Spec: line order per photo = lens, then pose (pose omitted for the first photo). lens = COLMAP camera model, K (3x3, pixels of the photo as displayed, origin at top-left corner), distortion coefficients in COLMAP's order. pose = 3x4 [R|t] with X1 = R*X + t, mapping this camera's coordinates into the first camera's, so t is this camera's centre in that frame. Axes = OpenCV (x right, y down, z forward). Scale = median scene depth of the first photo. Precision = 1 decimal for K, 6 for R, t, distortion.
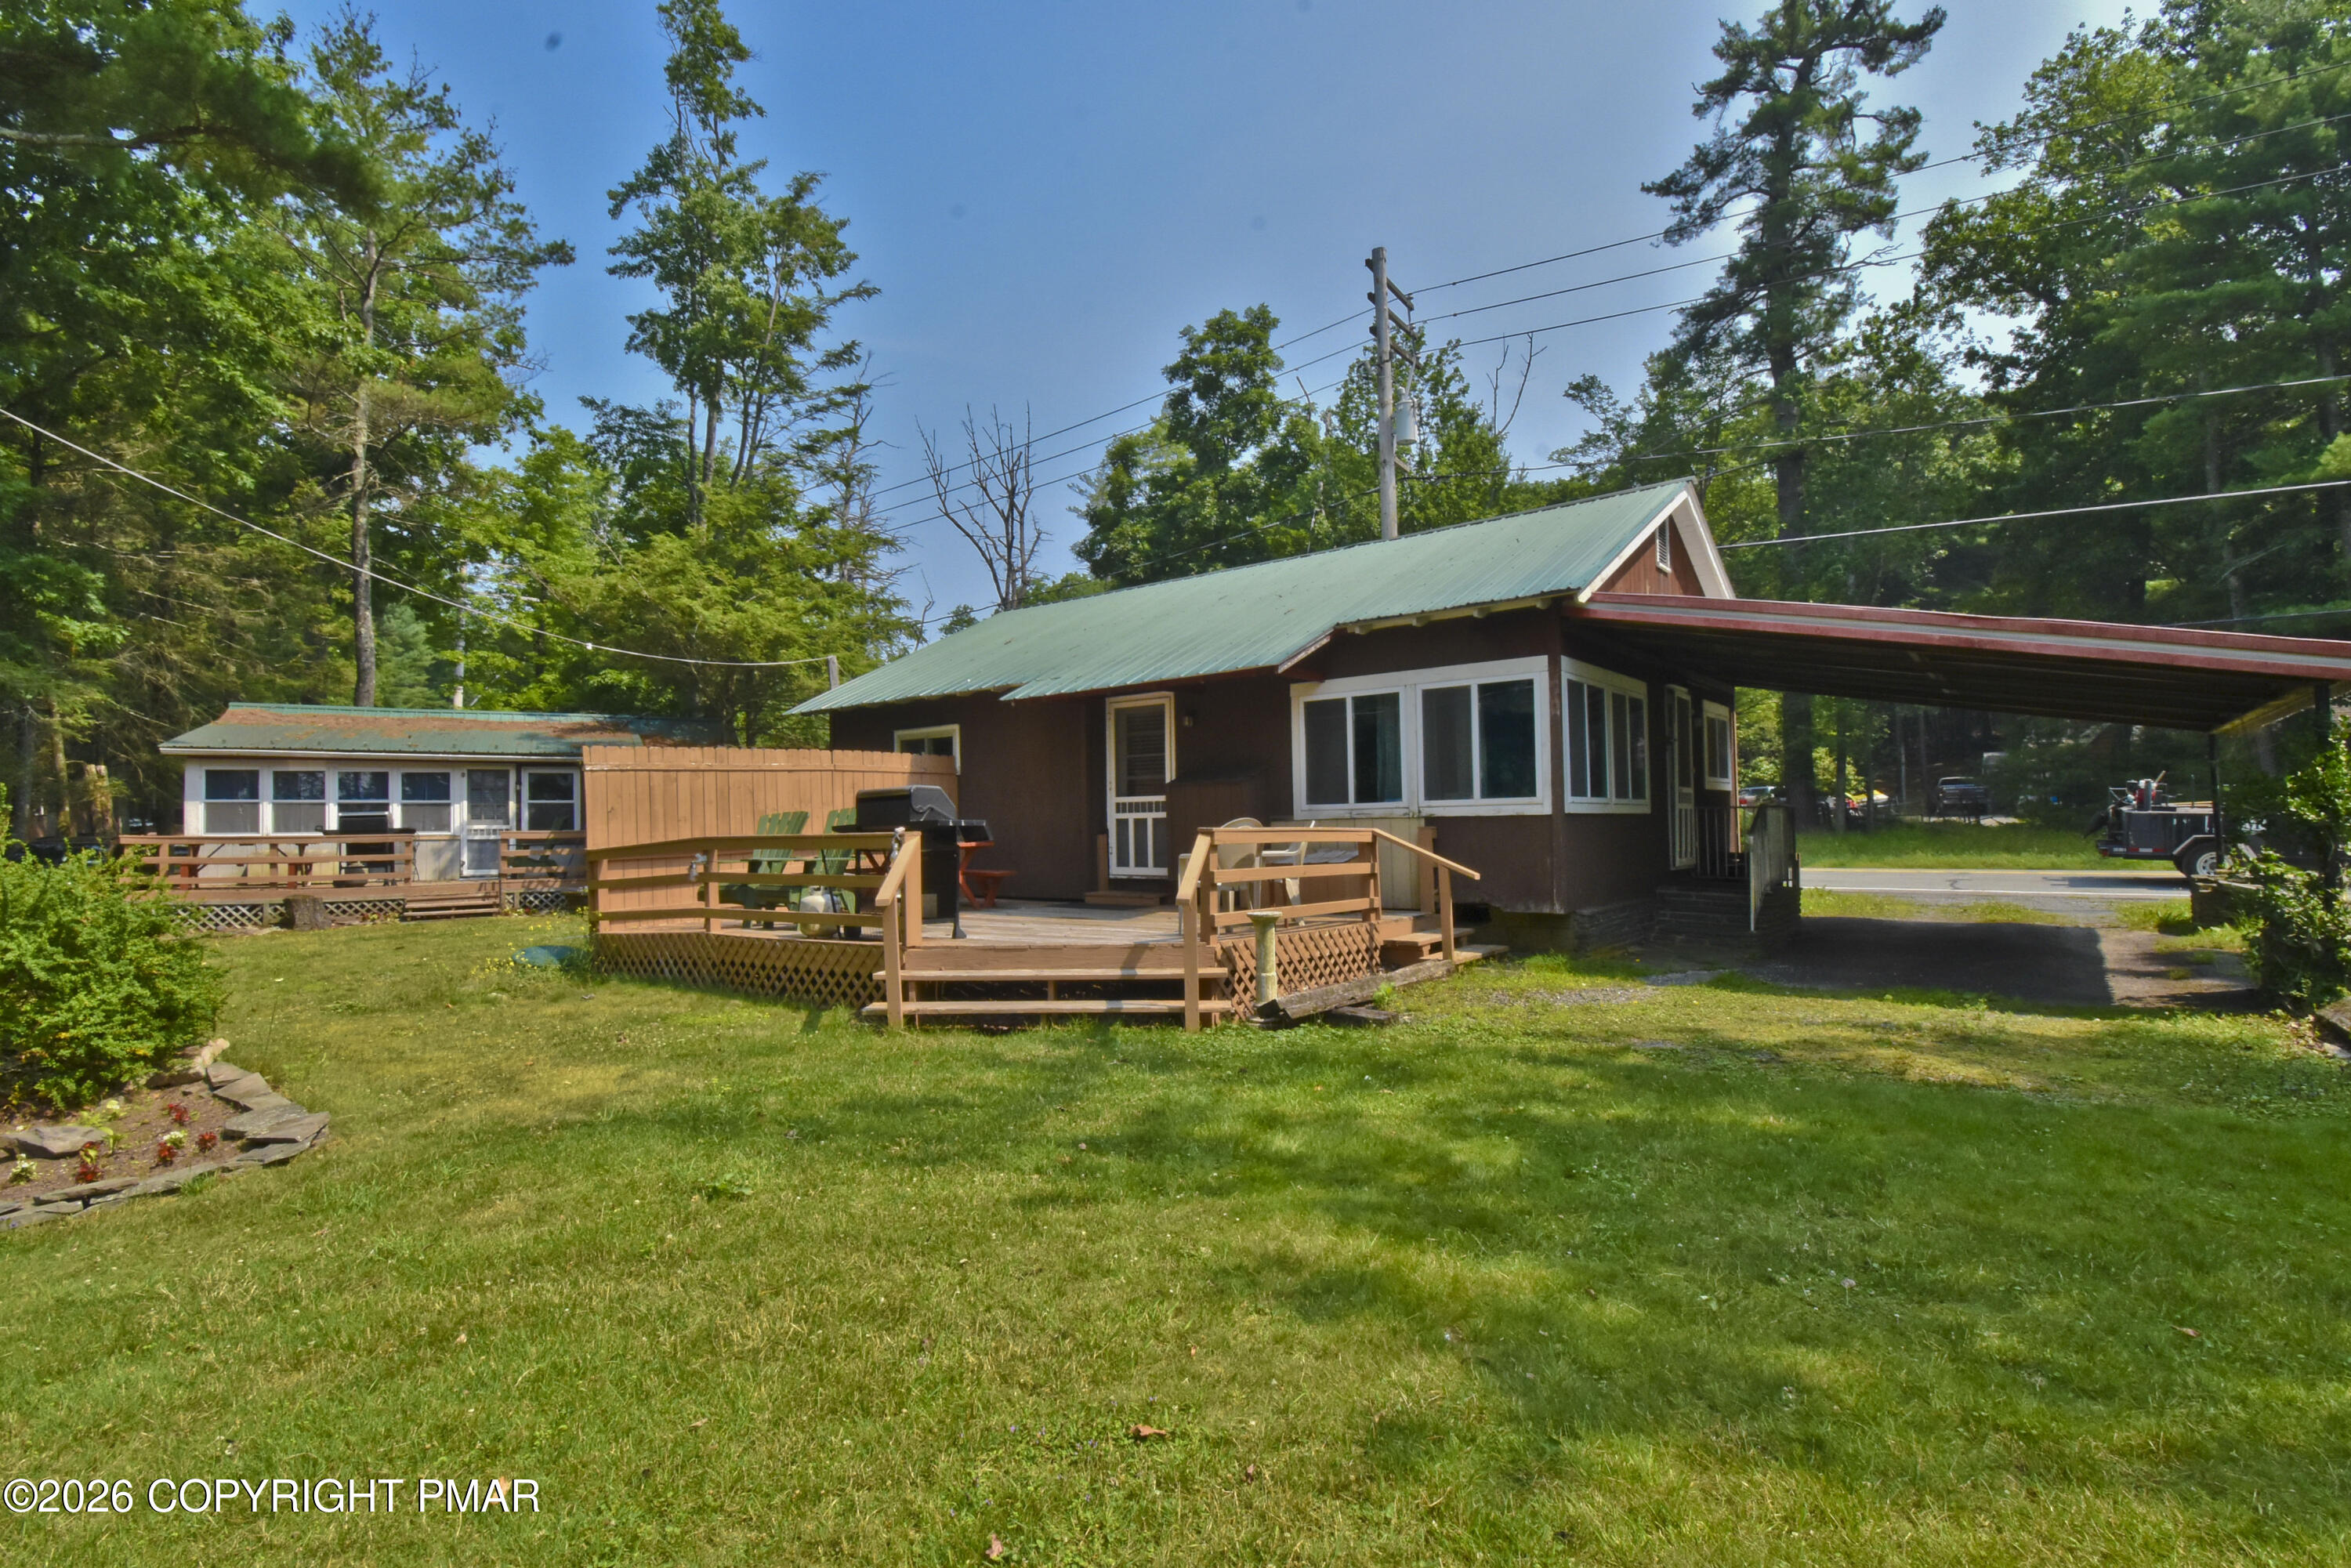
lens RADIAL K [[1036.7, 0, 1170.3], [0, 1036.7, 775.7], [0, 0, 1]] dist [0.013299, 0.000802]
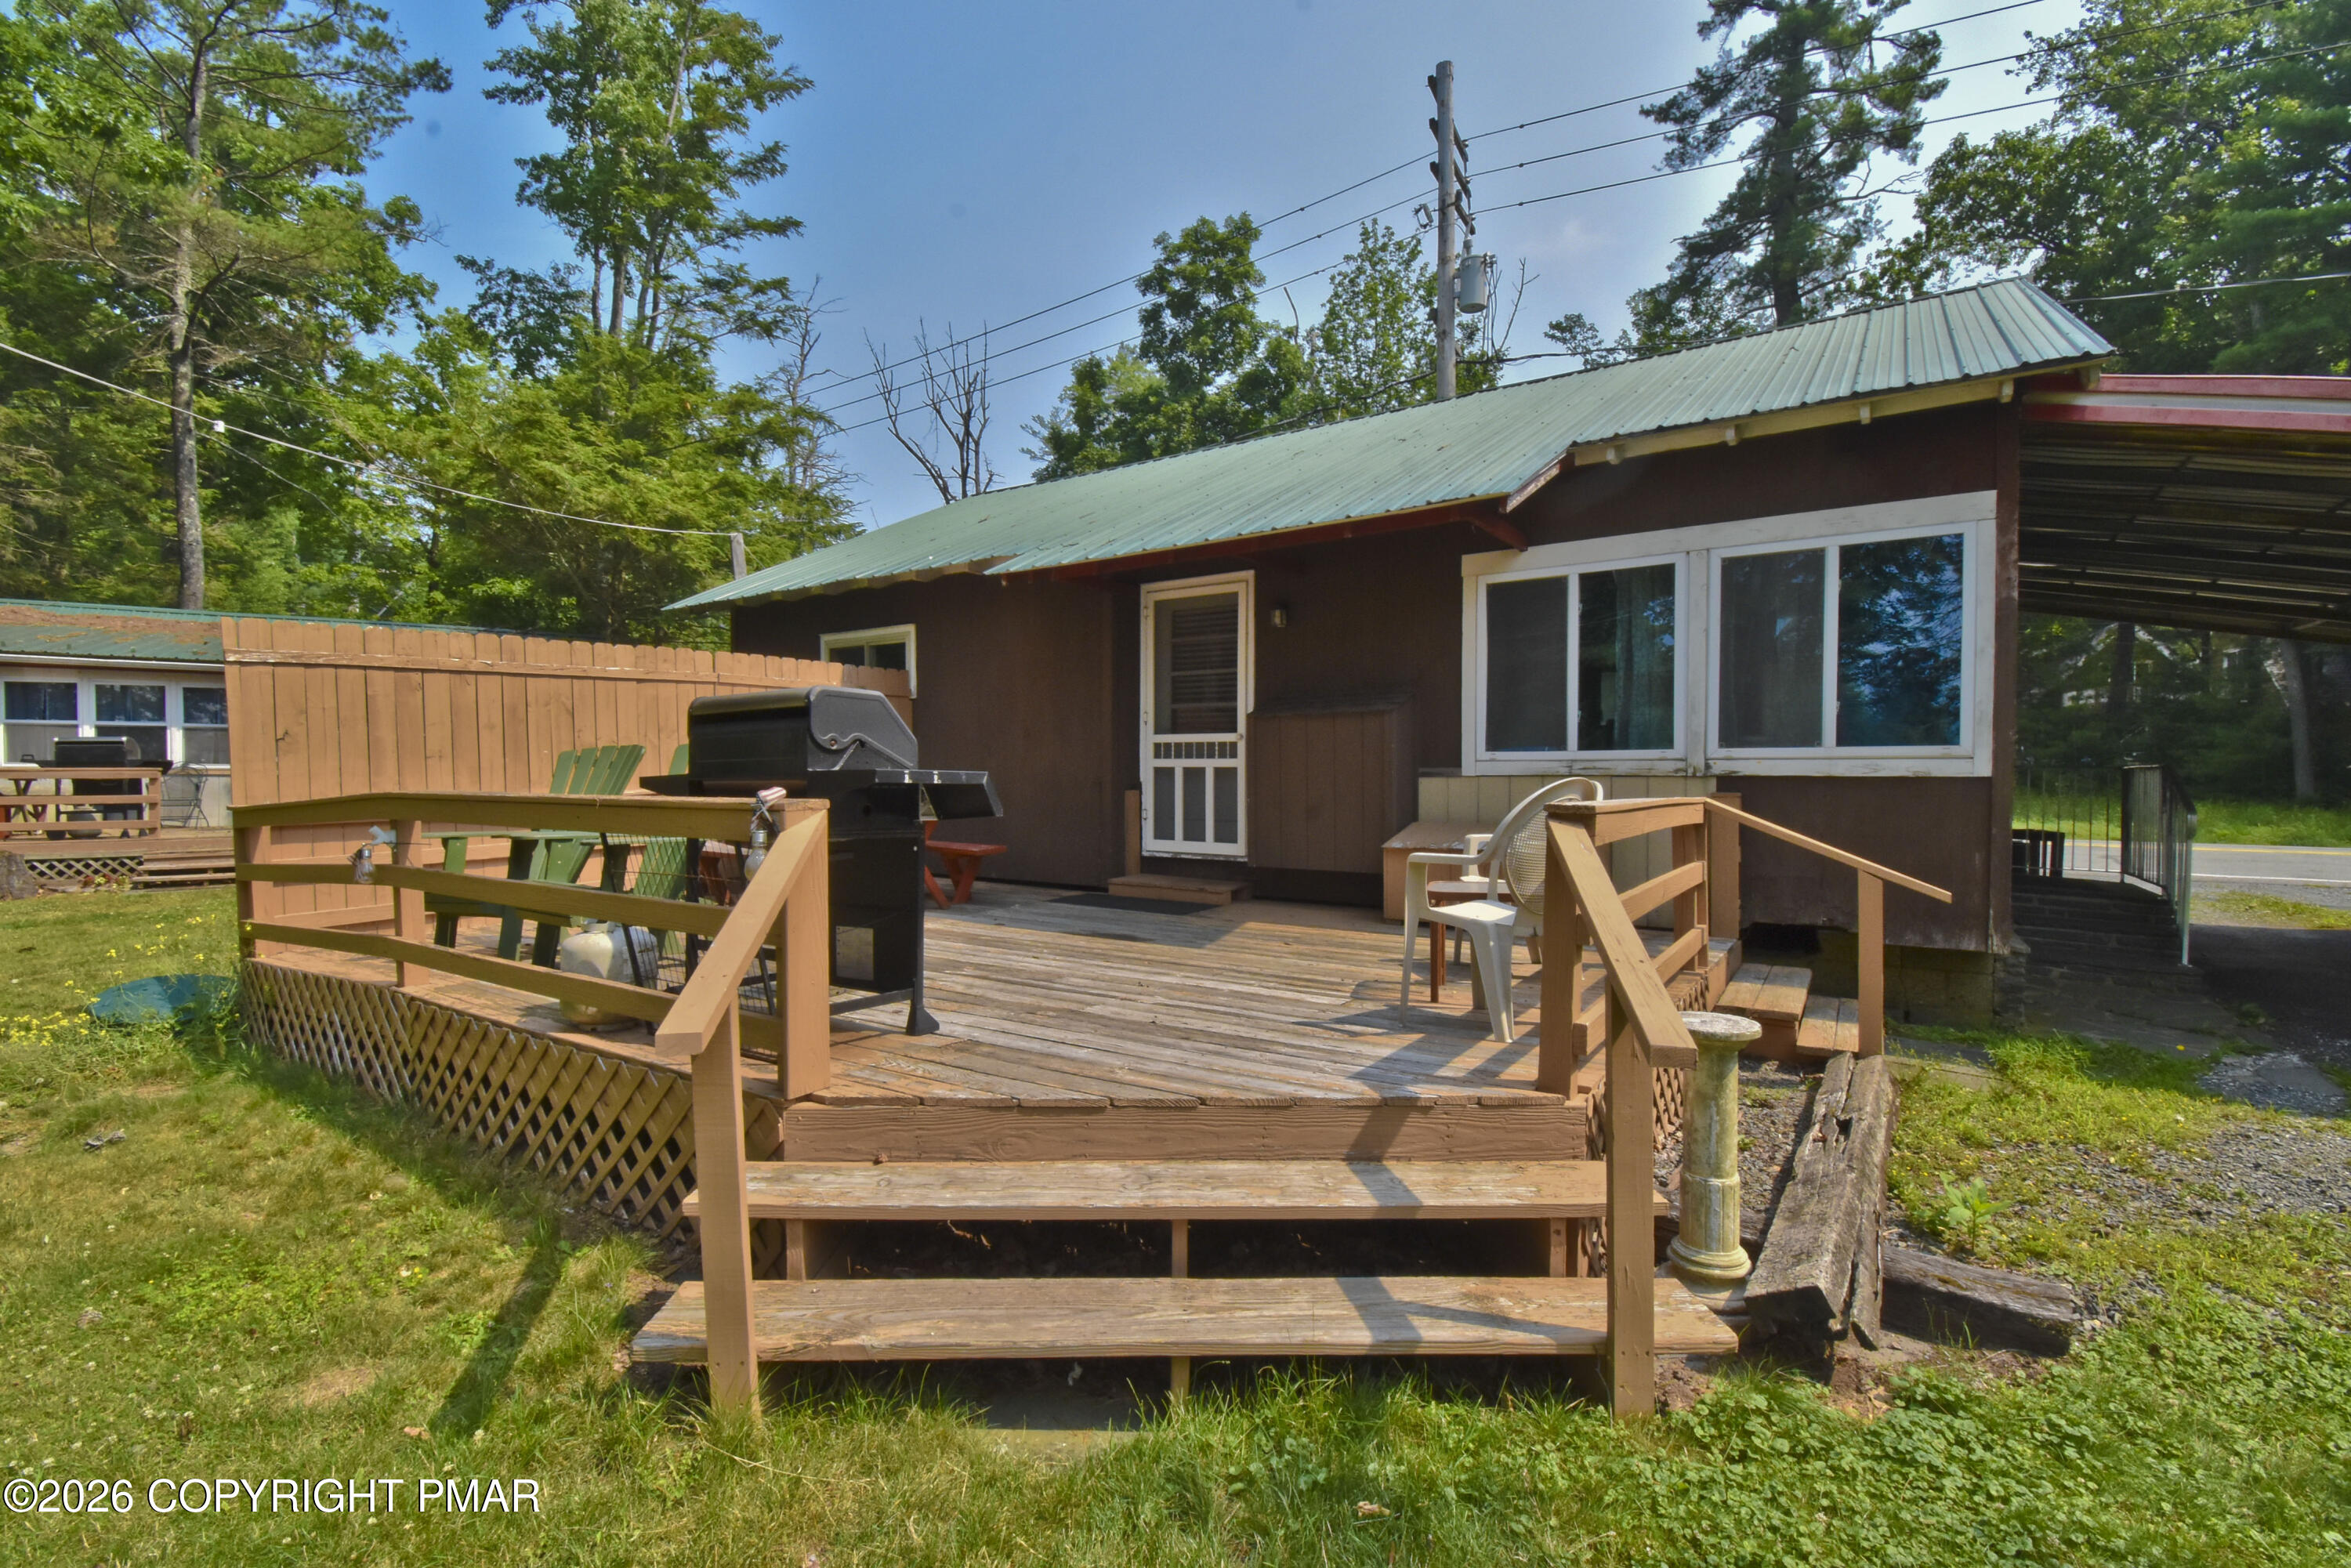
lens RADIAL K [[1009.8, 0, 1178.7], [0, 1009.8, 777.3], [0, 0, 1]] dist [0.005256, -0.002158]
pose [[0.997998, 0.017209, 0.060860, -0.029046], [-0.020523, 0.998316, 0.054252, 0.004850], [-0.059824, -0.055392, 0.996671, 0.134919]]
